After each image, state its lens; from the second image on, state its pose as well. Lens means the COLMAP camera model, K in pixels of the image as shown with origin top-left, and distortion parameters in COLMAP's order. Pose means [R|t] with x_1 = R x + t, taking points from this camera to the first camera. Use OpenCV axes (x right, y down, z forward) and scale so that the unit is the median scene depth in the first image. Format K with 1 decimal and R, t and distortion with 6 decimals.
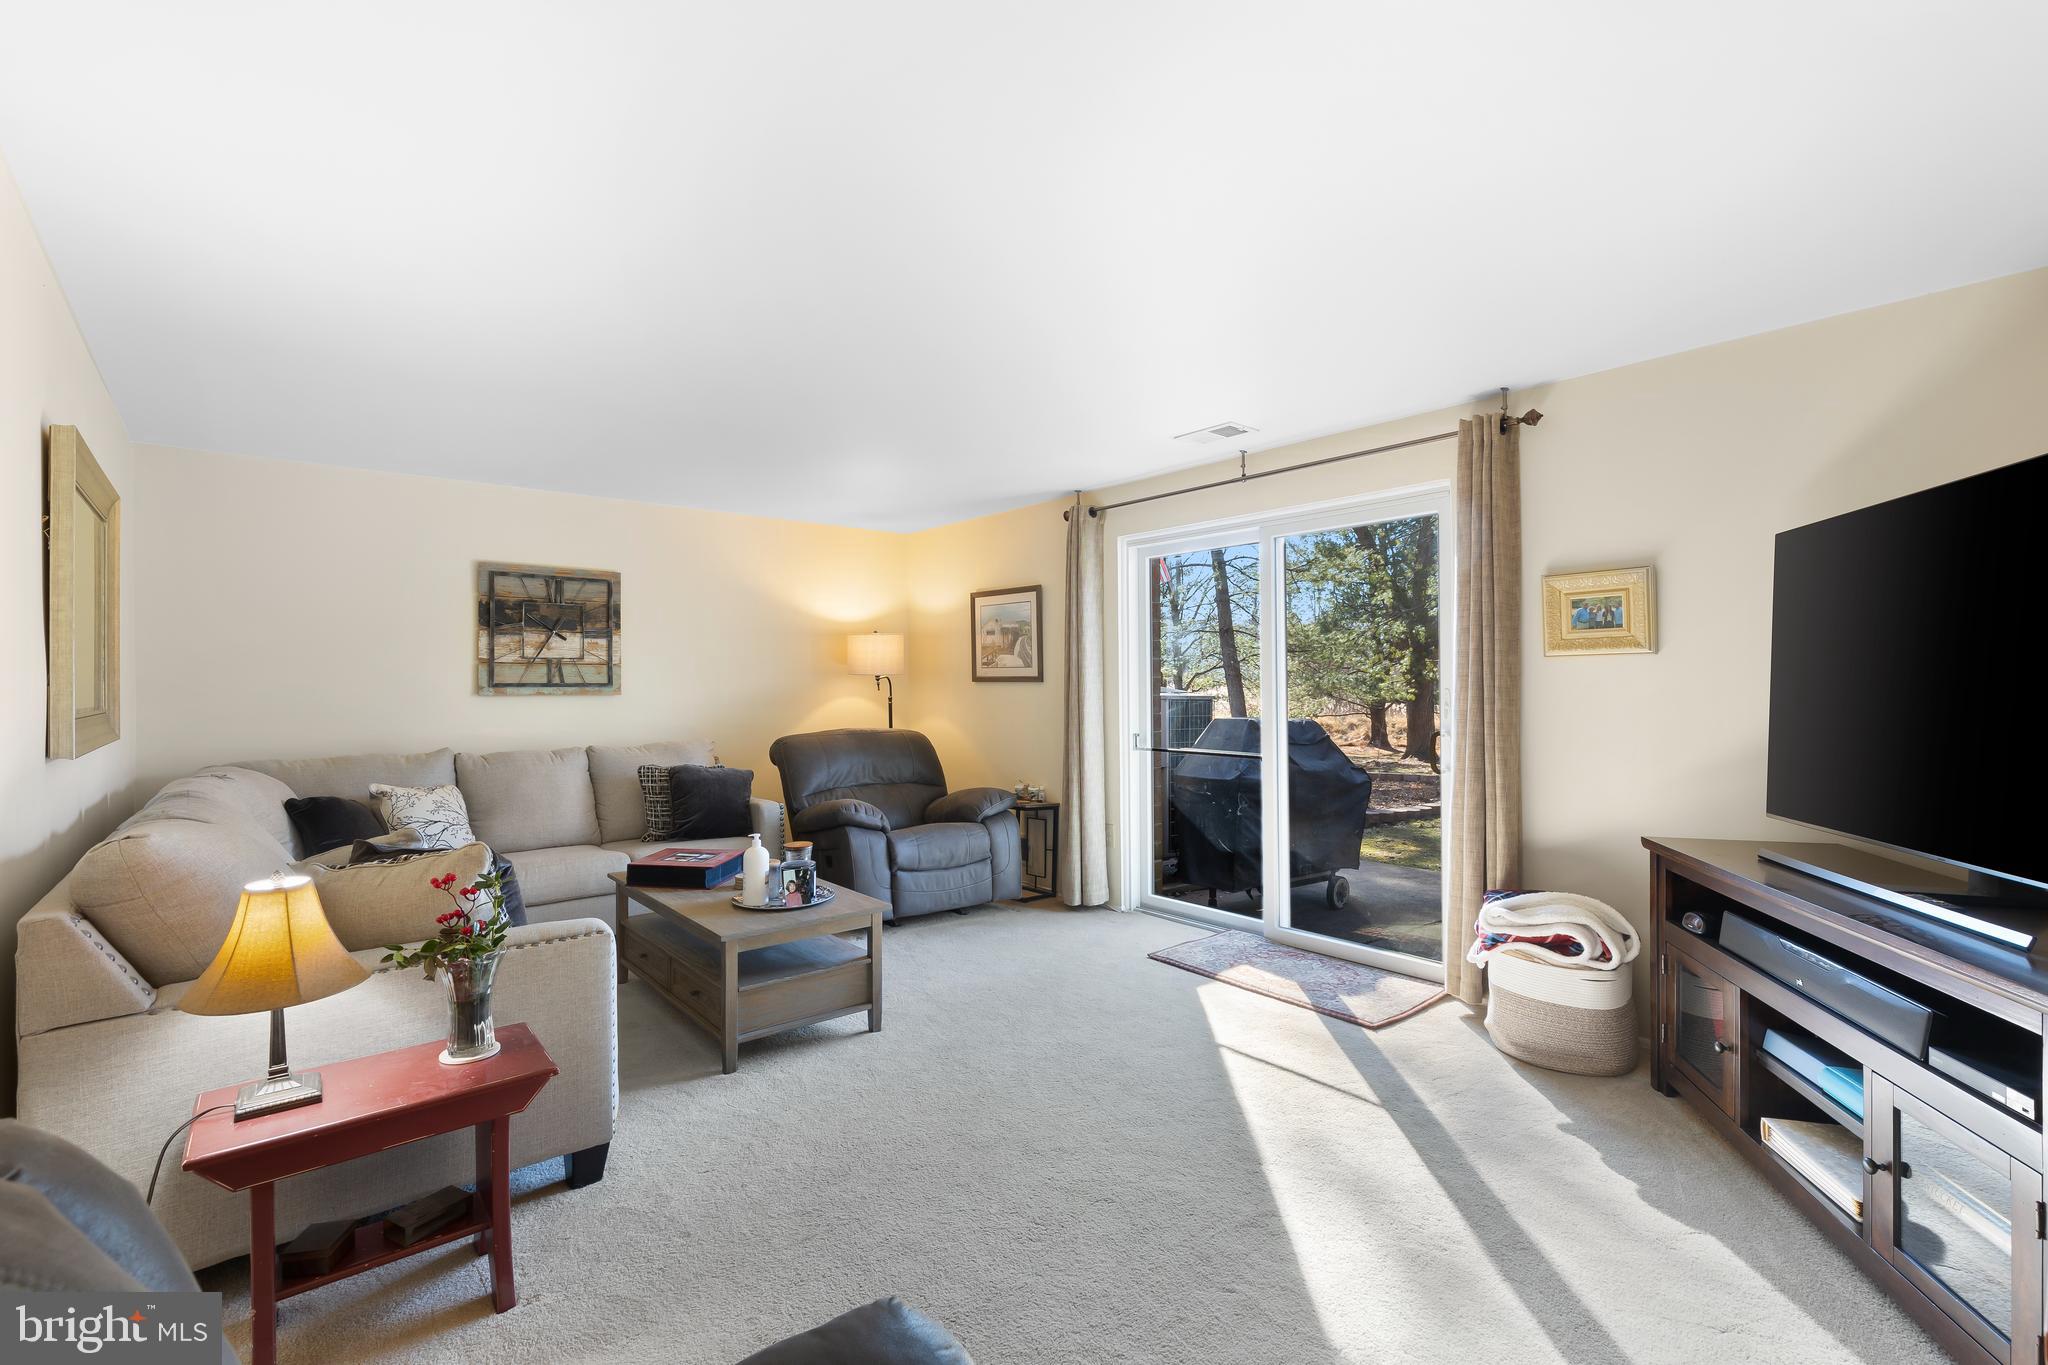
lens RADIAL K [[928.5, 0, 1038.2], [0, 928.5, 683.9], [0, 0, 1]] dist [0.008739, -0.001677]
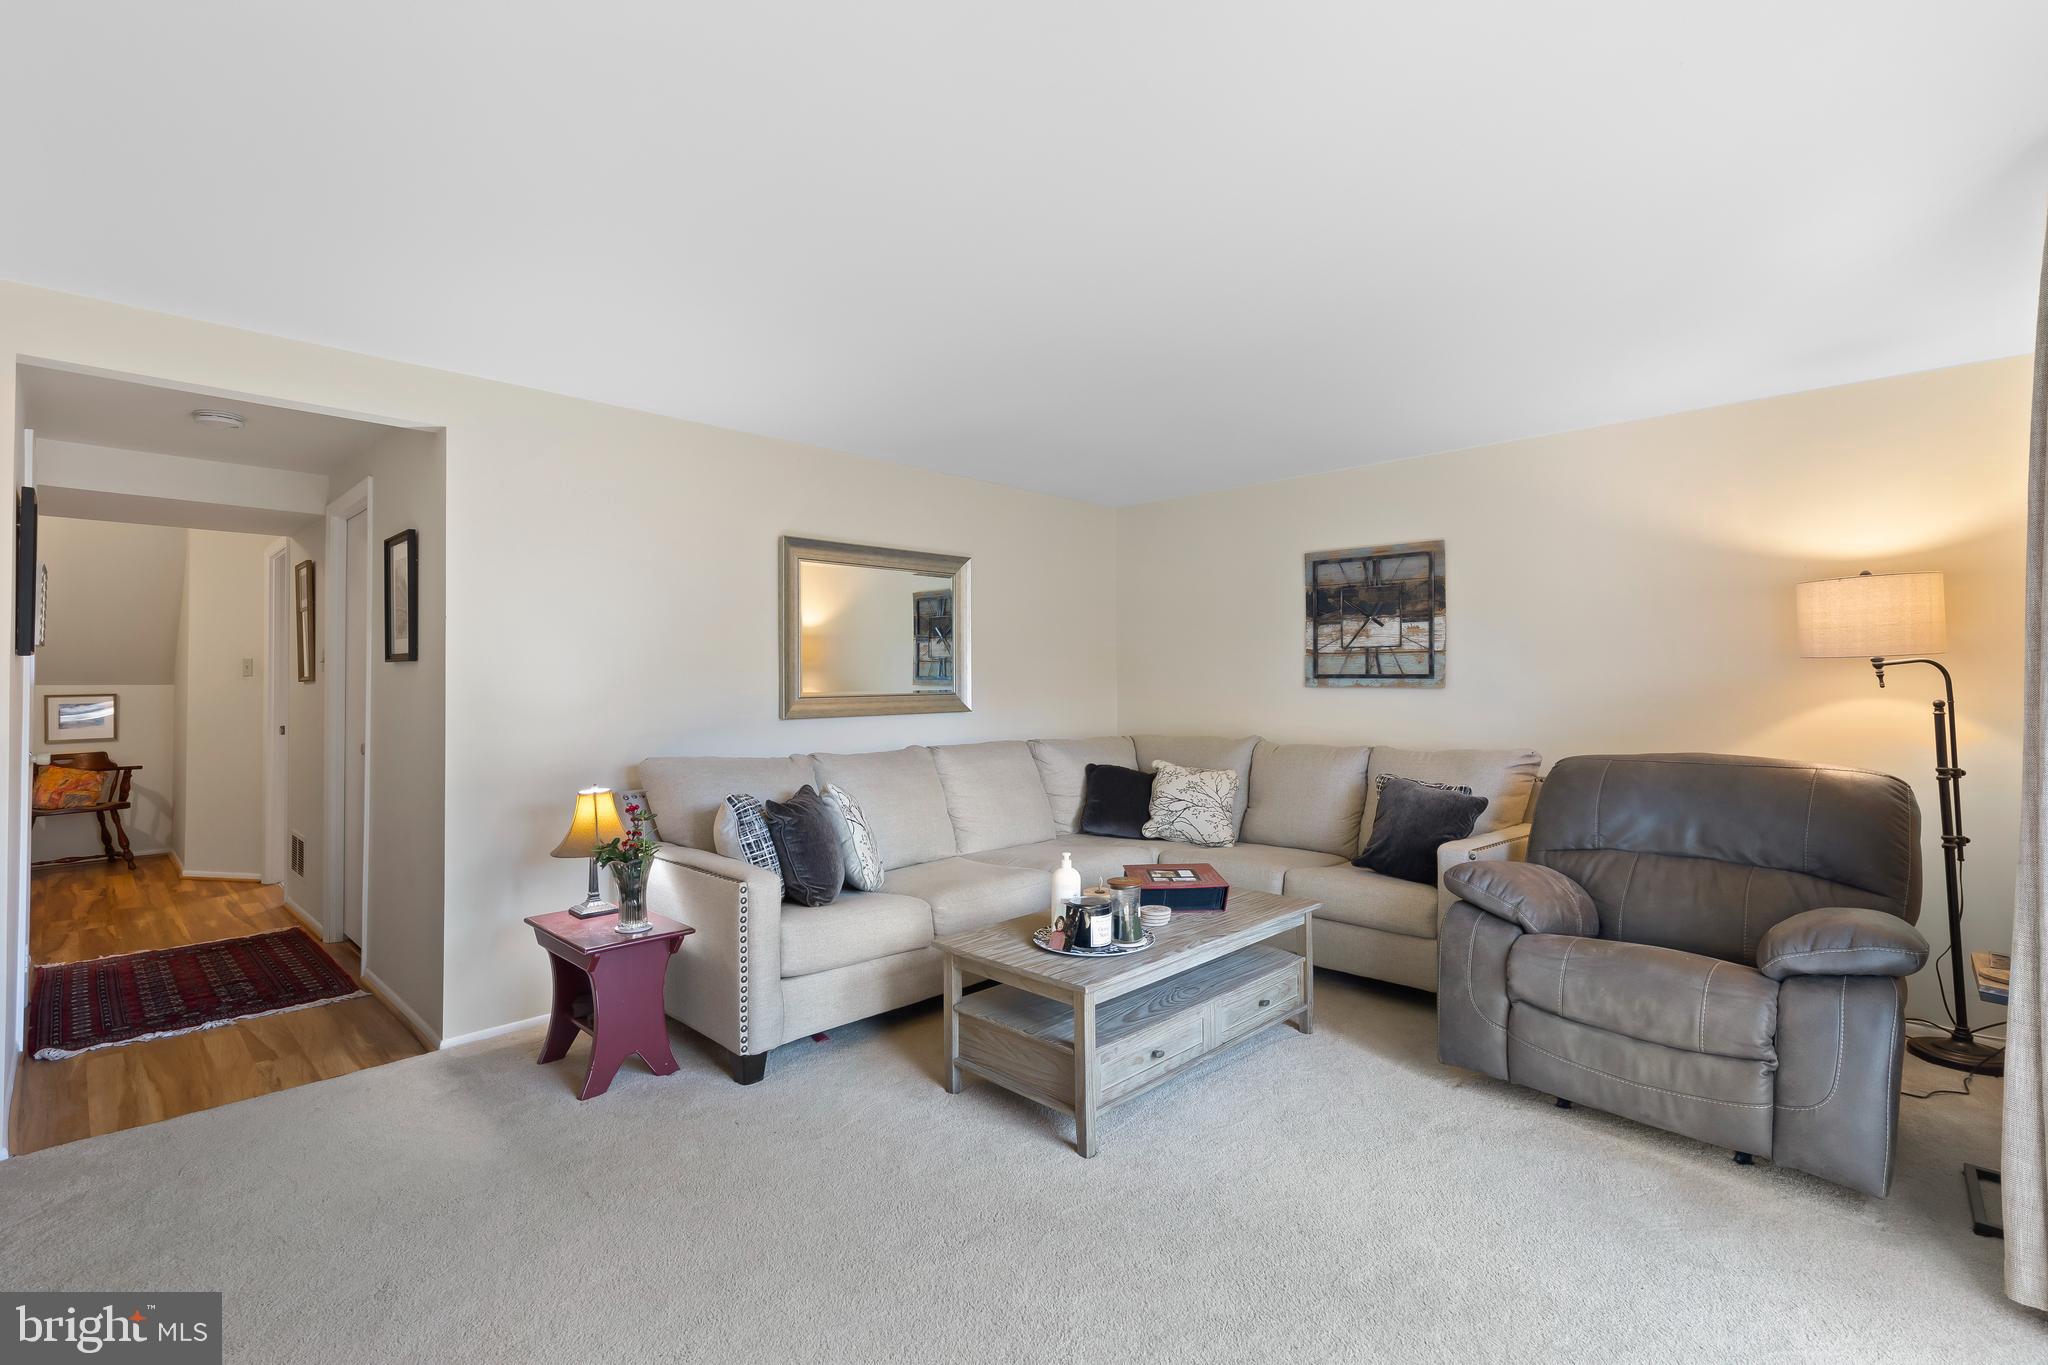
lens RADIAL K [[928.5, 0, 1034.8], [0, 928.5, 666.9], [0, 0, 1]] dist [0.008739, -0.001677]
pose [[0.099239, -0.011212, -0.995000, 0.347612], [-0.001768, 0.999933, -0.011444, 0.003018], [0.995062, 0.002895, 0.099213, 0.581232]]
